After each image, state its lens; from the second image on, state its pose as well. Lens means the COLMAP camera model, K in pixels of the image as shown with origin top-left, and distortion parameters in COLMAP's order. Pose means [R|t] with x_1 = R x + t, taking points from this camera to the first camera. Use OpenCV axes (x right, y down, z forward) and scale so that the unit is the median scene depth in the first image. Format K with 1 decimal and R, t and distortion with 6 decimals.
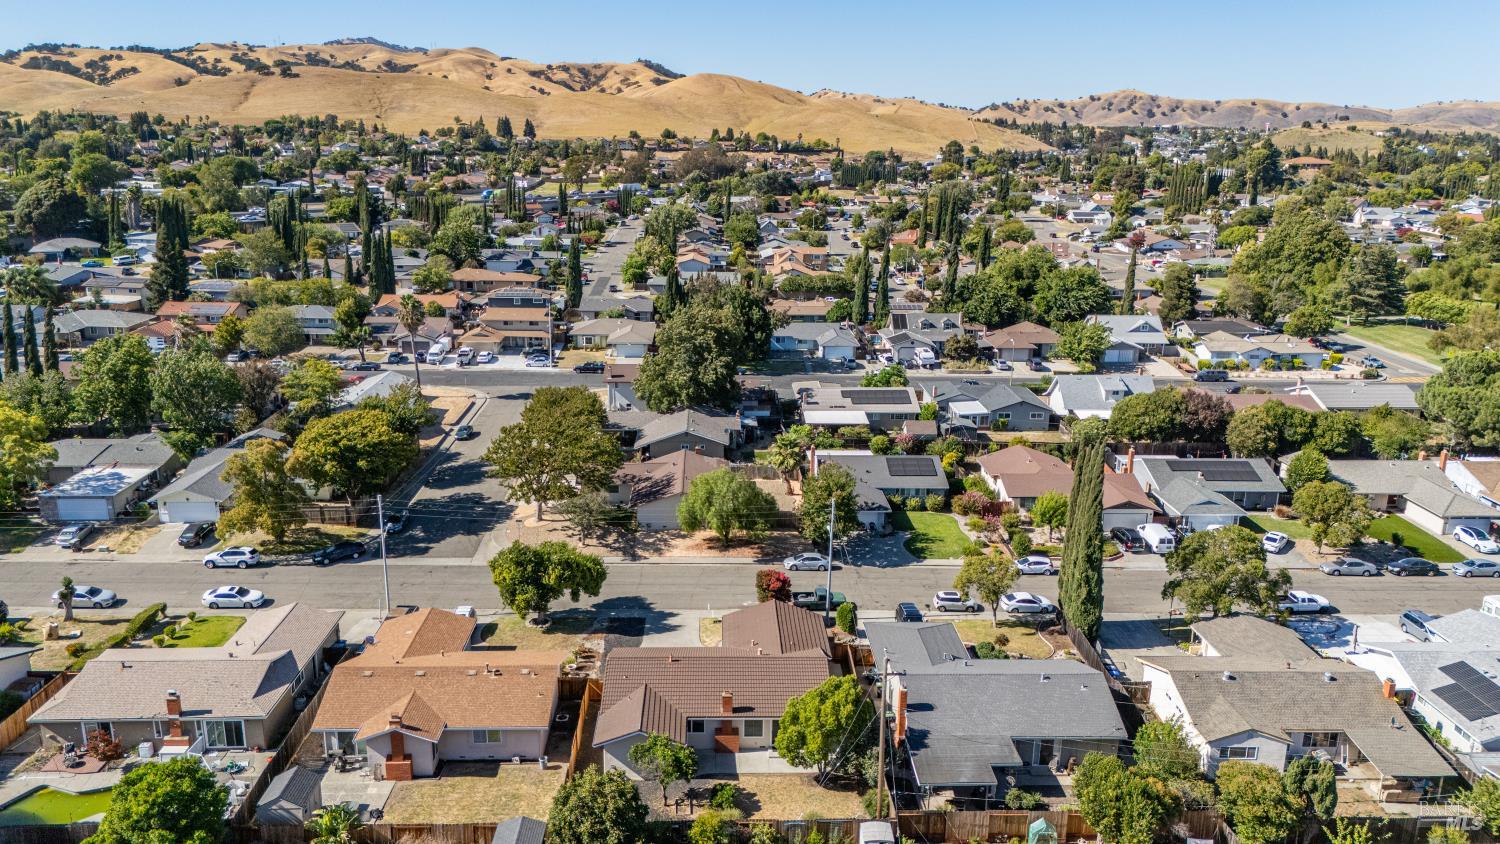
lens RADIAL K [[1100.9, 0, 749.9], [0, 1100.9, 424.4], [0, 0, 1]] dist [0.076284, -0.074099]
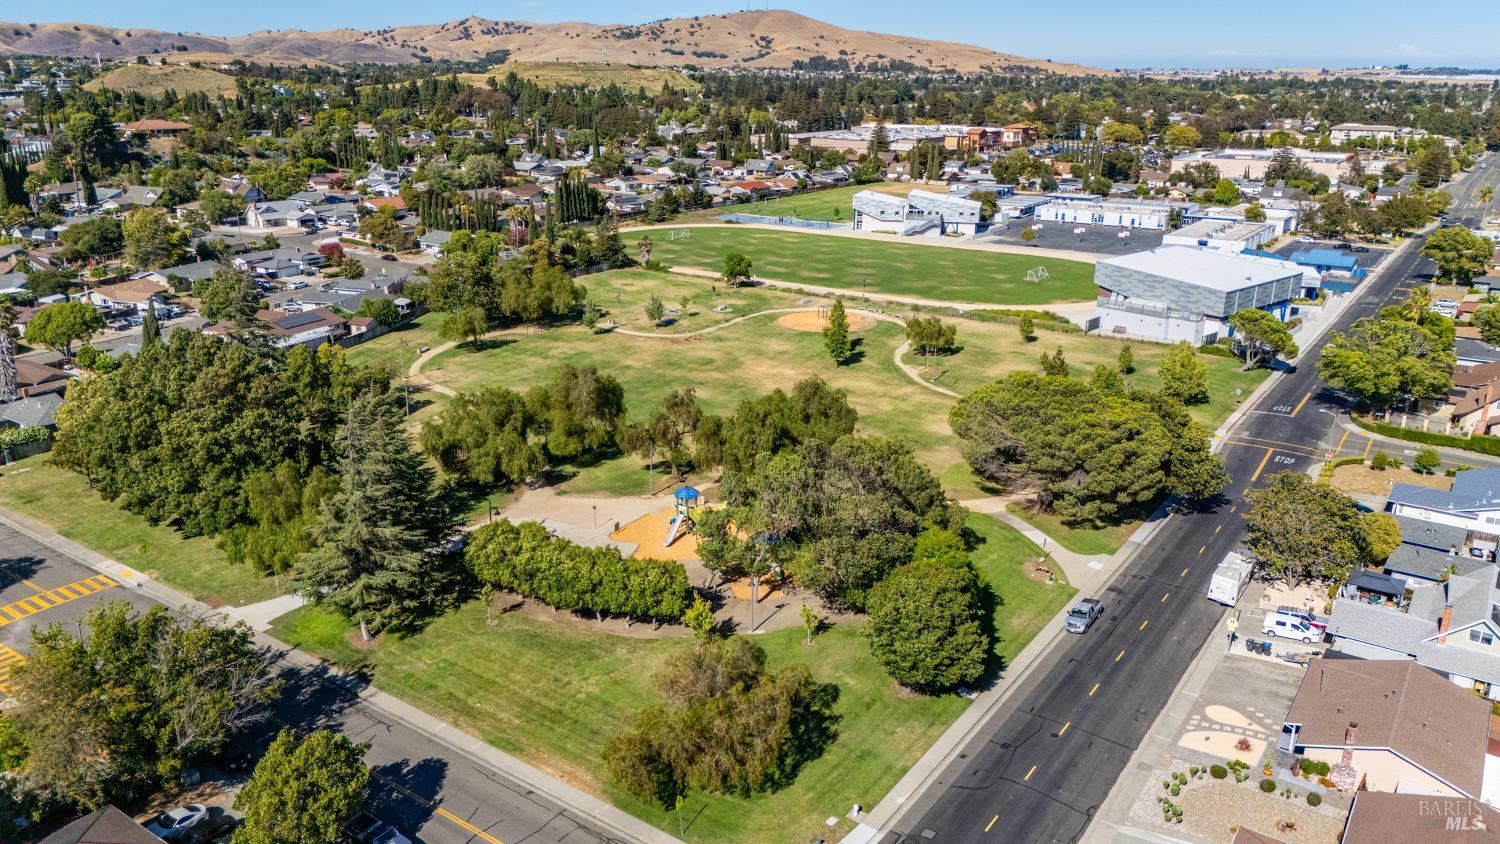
lens RADIAL K [[1100.9, 0, 749.9], [0, 1100.9, 424.4], [0, 0, 1]] dist [0.076284, -0.074099]
pose [[0.604955, -0.254060, 0.754641, 0.303437], [0.207961, 0.965250, 0.158254, -0.187998], [-0.768623, 0.061199, 0.636768, 0.573330]]
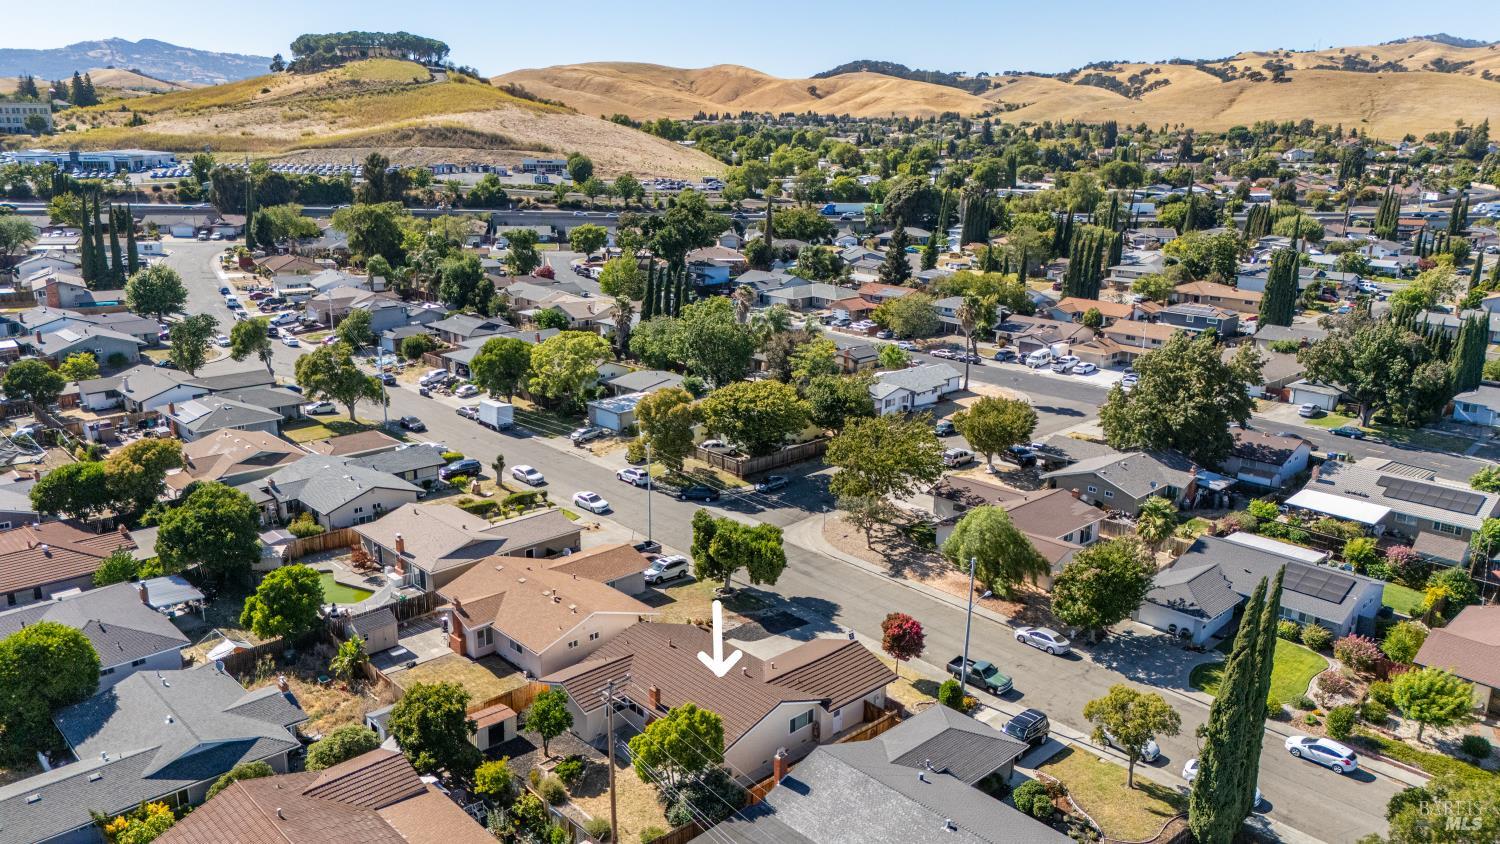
lens RADIAL K [[1100.9, 0, 749.9], [0, 1100.9, 424.4], [0, 0, 1]] dist [0.076284, -0.074099]
pose [[0.658294, 0.191814, -0.727912, 0.204516], [-0.196353, 0.977268, 0.079949, -0.024428], [0.726701, 0.090298, 0.680994, 0.101670]]
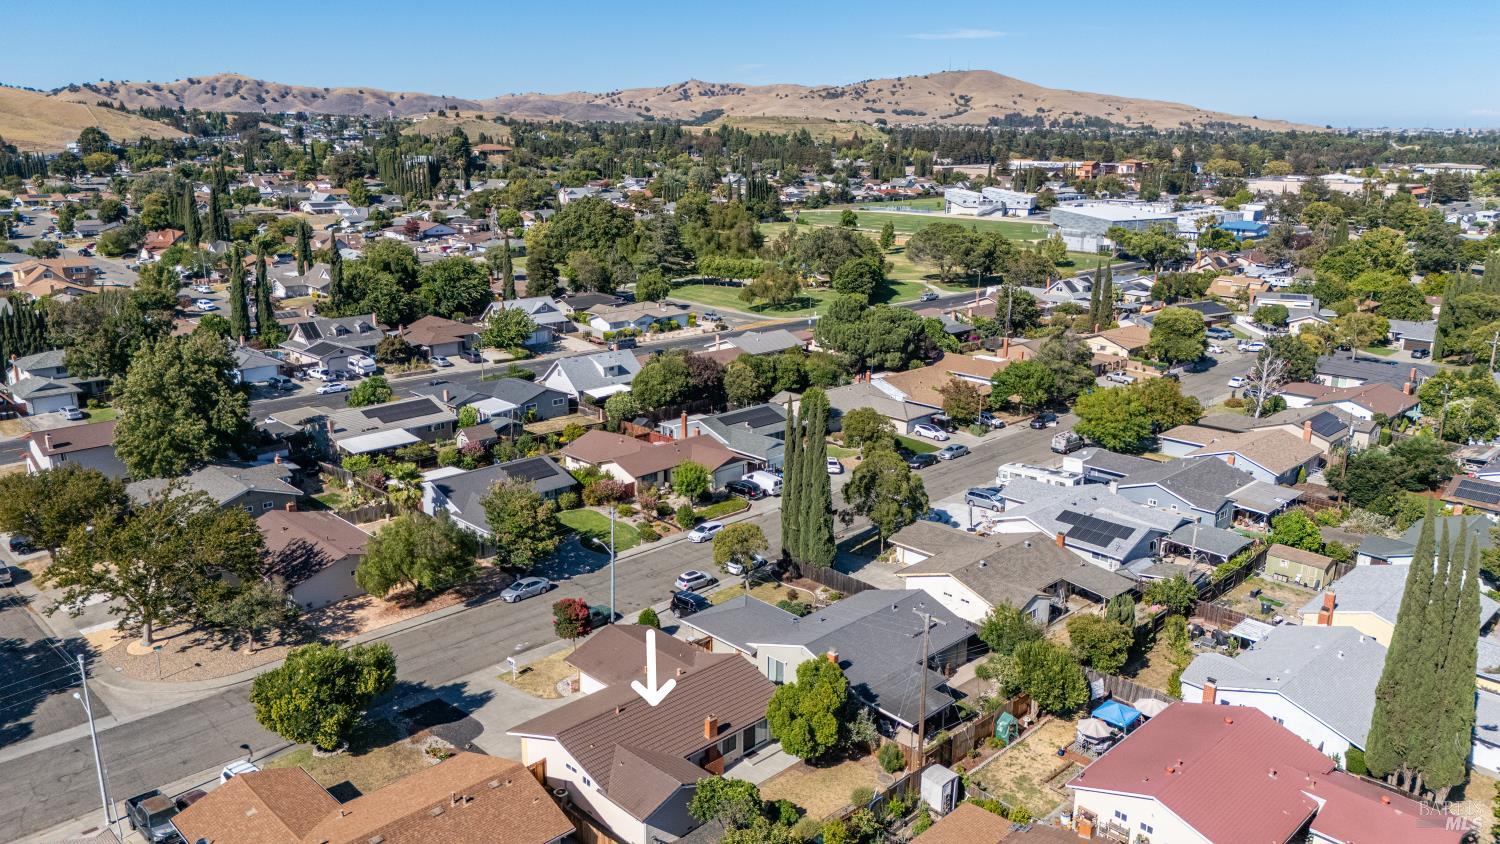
lens RADIAL K [[1100.9, 0, 749.9], [0, 1100.9, 424.4], [0, 0, 1]] dist [0.076284, -0.074099]
pose [[0.737037, -0.183552, 0.650450, -0.160723], [0.176320, 0.981307, 0.077126, -0.020275], [-0.652447, 0.057843, 0.755623, 0.069132]]
